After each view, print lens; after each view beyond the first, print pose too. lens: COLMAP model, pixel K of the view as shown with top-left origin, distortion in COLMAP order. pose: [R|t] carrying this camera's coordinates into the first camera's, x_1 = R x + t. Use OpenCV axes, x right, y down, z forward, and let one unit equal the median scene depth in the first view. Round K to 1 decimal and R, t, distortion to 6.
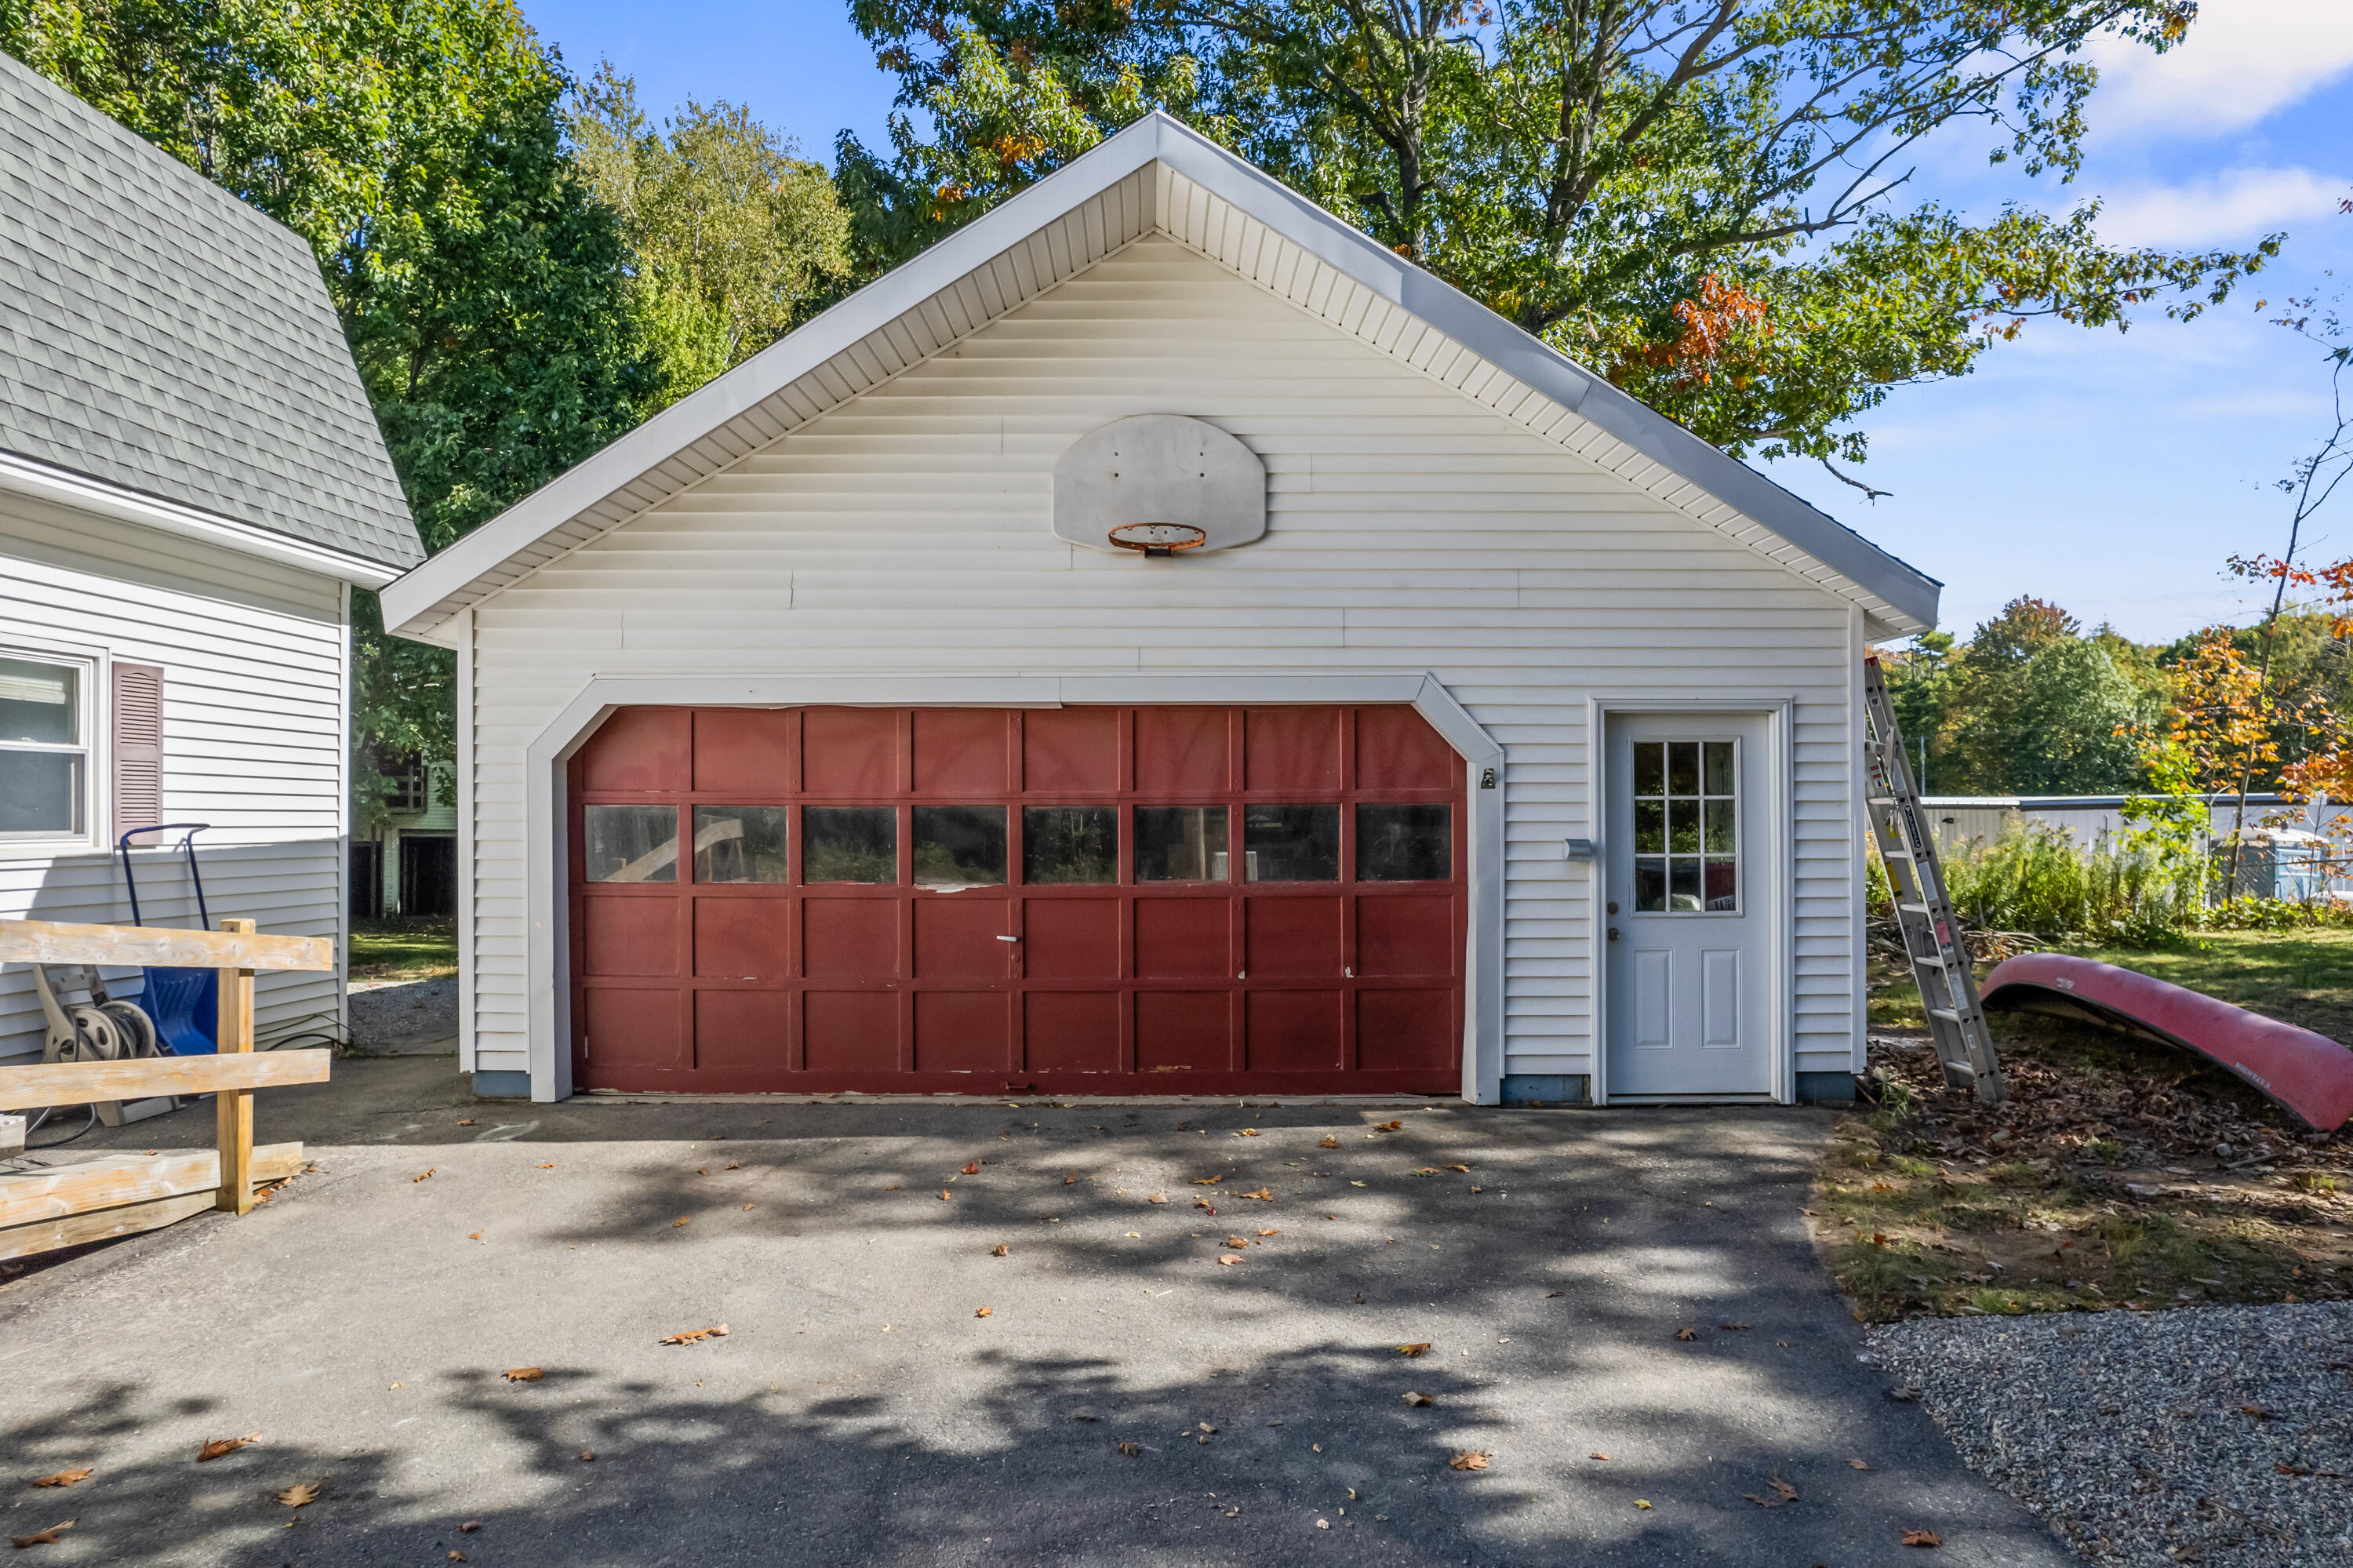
lens RADIAL K [[1491.8, 0, 1176.4], [0, 1491.8, 815.0], [0, 0, 1]] dist [-0.077614, 0.059006]
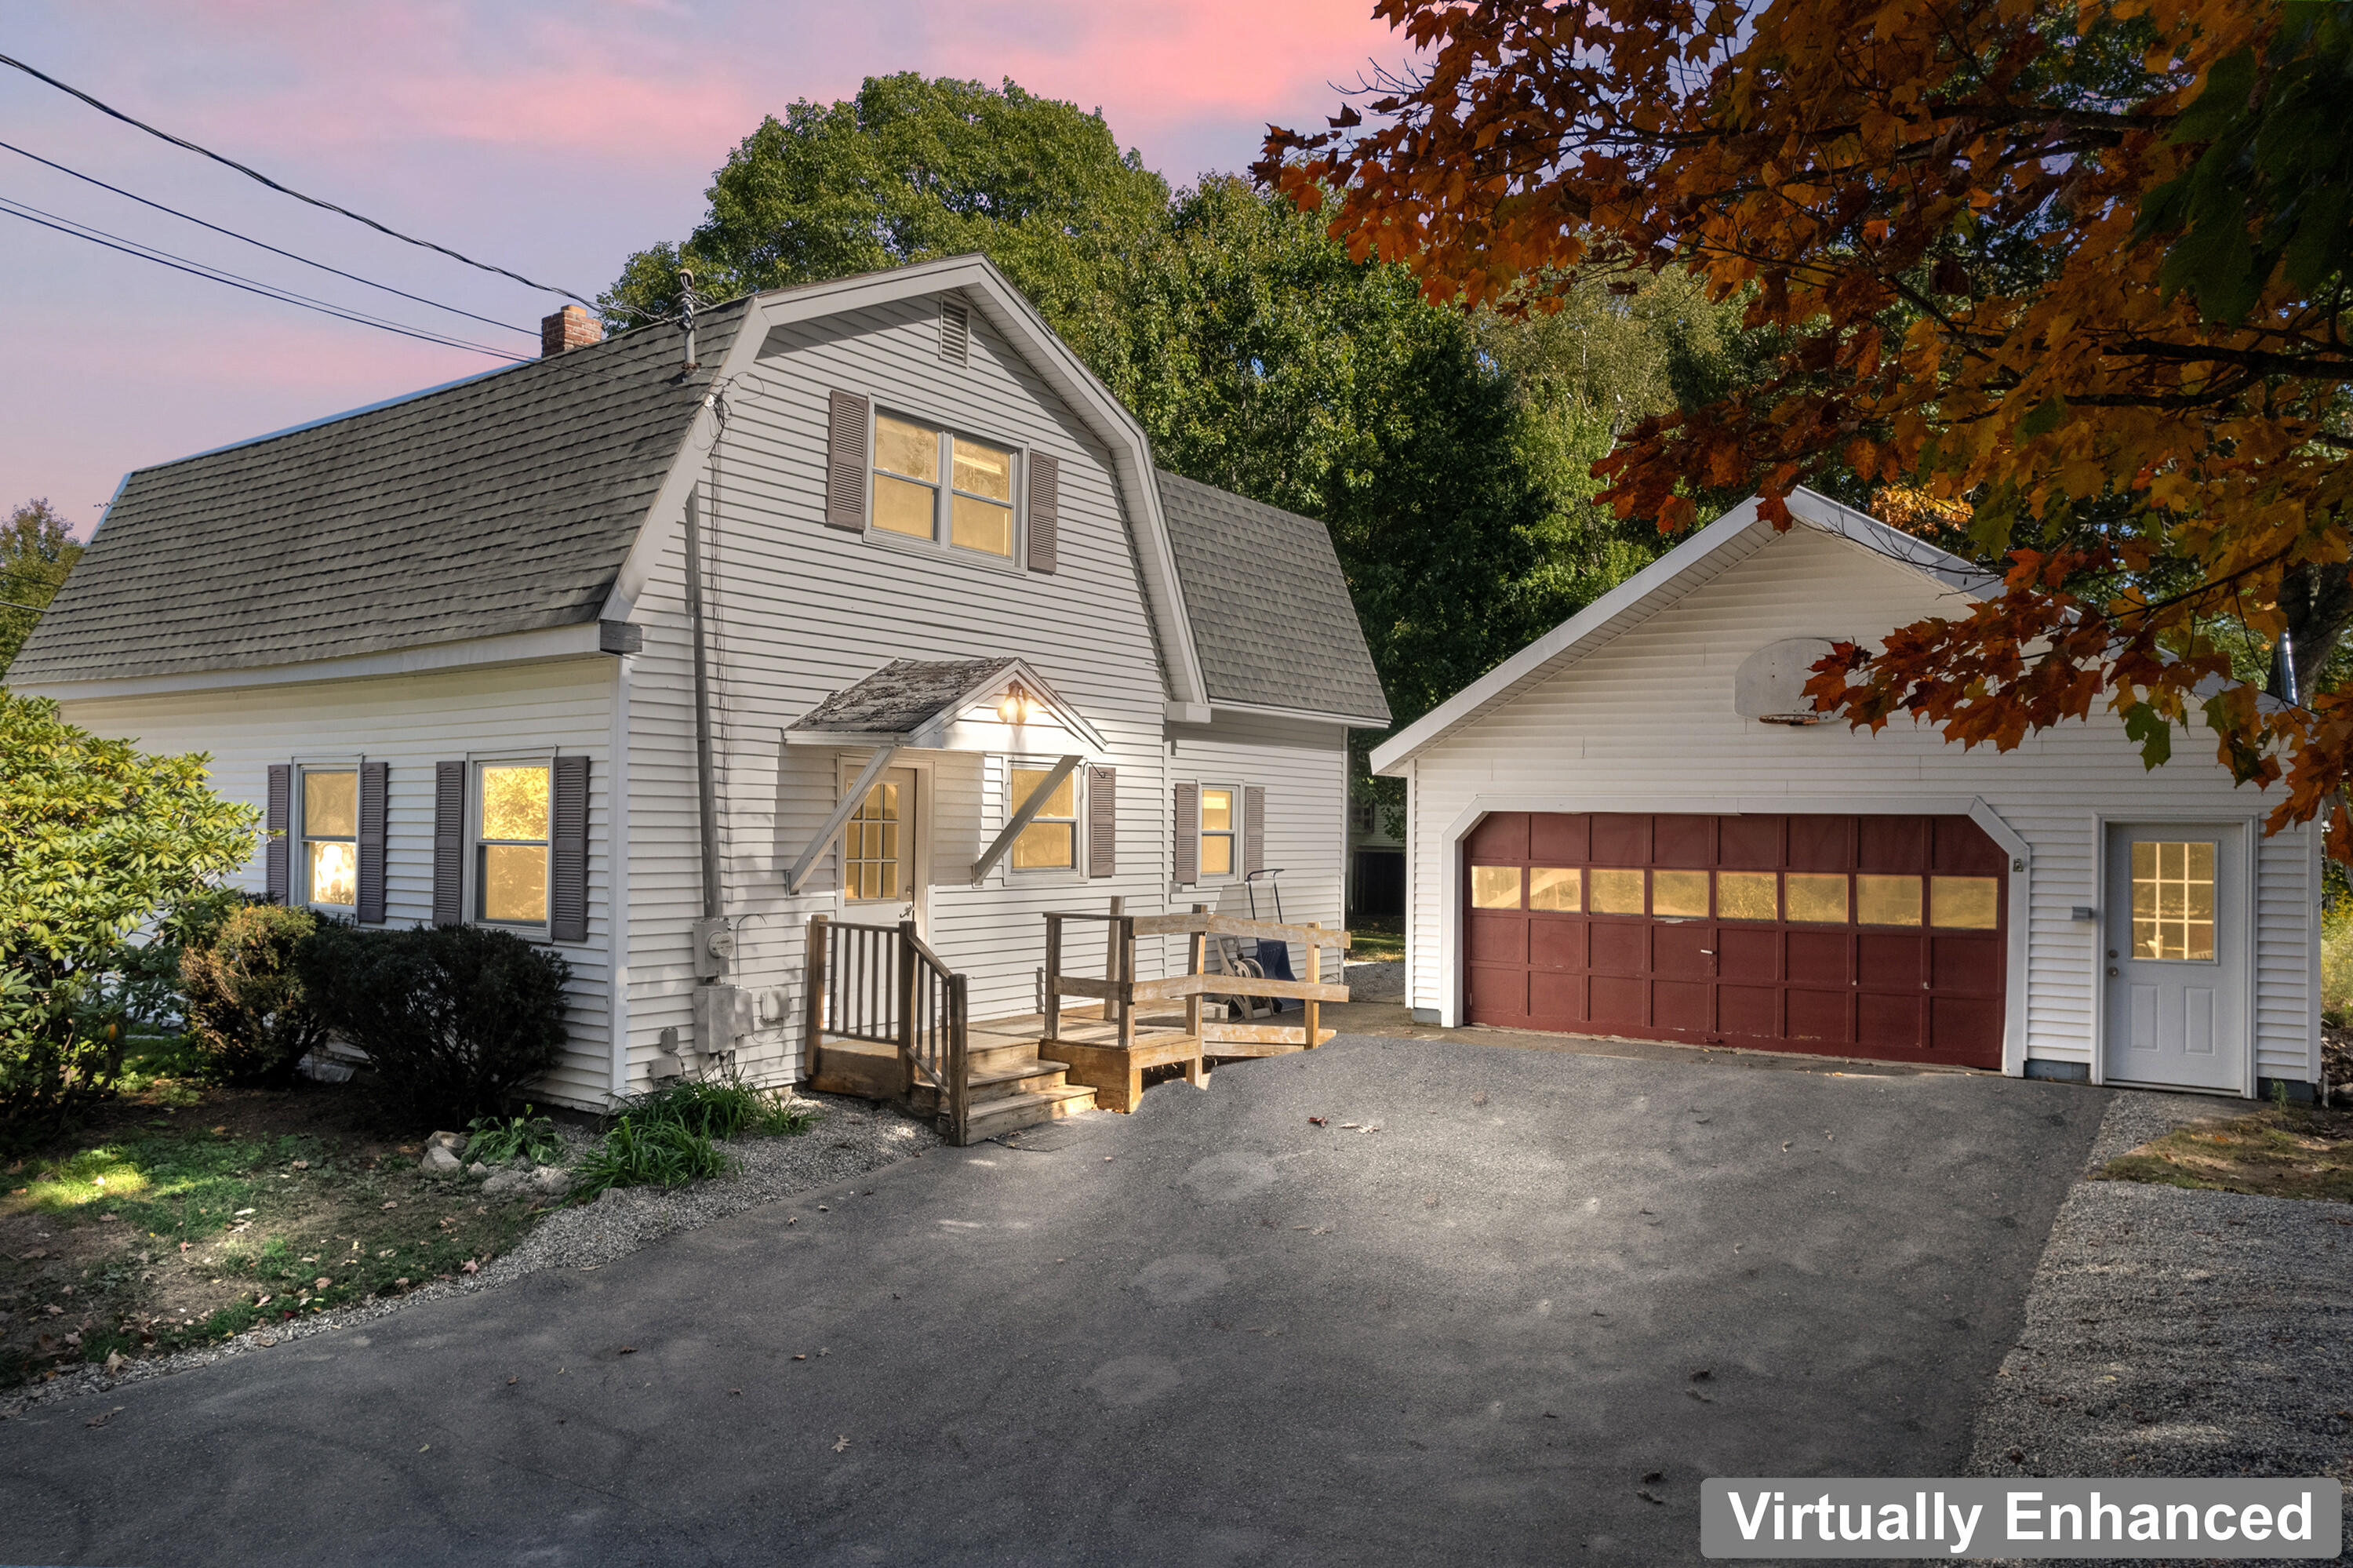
lens RADIAL K [[1491.8, 0, 1176.4], [0, 1491.8, 815.0], [0, 0, 1]] dist [-0.077614, 0.059006]
pose [[0.826047, 0.008596, -0.563535, 0.333528], [-0.012838, 0.999911, -0.003565, -0.058284], [0.563455, 0.010179, 0.826084, -0.726055]]
